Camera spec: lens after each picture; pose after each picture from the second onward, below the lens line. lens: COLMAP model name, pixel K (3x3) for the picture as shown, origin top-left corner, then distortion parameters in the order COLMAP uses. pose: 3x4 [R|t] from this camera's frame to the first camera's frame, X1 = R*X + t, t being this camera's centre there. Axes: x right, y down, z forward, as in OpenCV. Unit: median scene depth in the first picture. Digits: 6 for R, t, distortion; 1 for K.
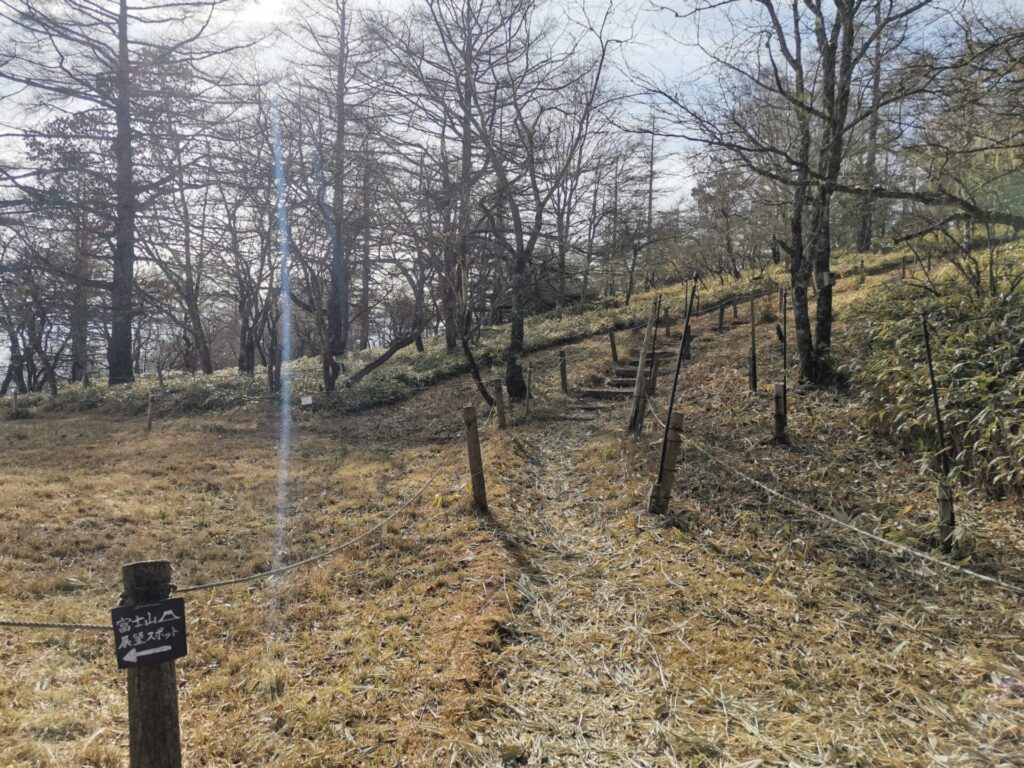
lens RADIAL K [[756.1, 0, 510.0], [0, 756.1, 385.4], [0, 0, 1]] dist [0.055794, -0.066190]
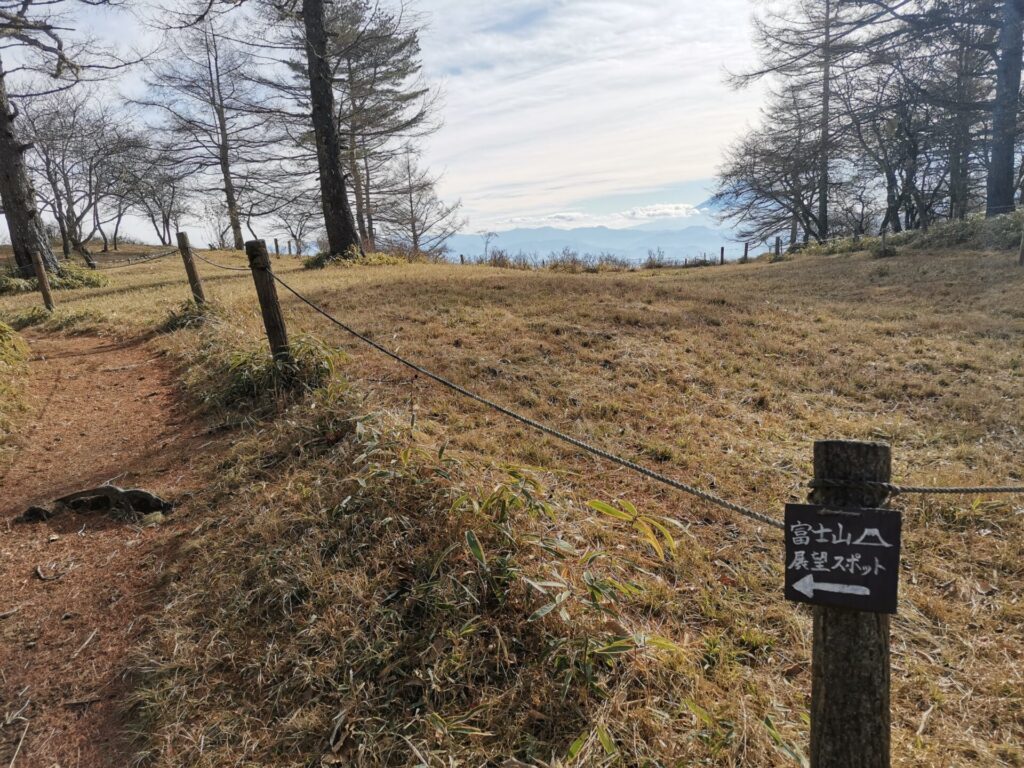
lens RADIAL K [[756.1, 0, 509.1], [0, 756.1, 384.9], [0, 0, 1]] dist [0.055794, -0.066190]
pose [[0.505548, 0.113069, -0.855358, -0.028953], [0.065385, 0.983504, 0.168654, 0.020184], [0.860318, -0.141190, 0.489815, 0.145453]]
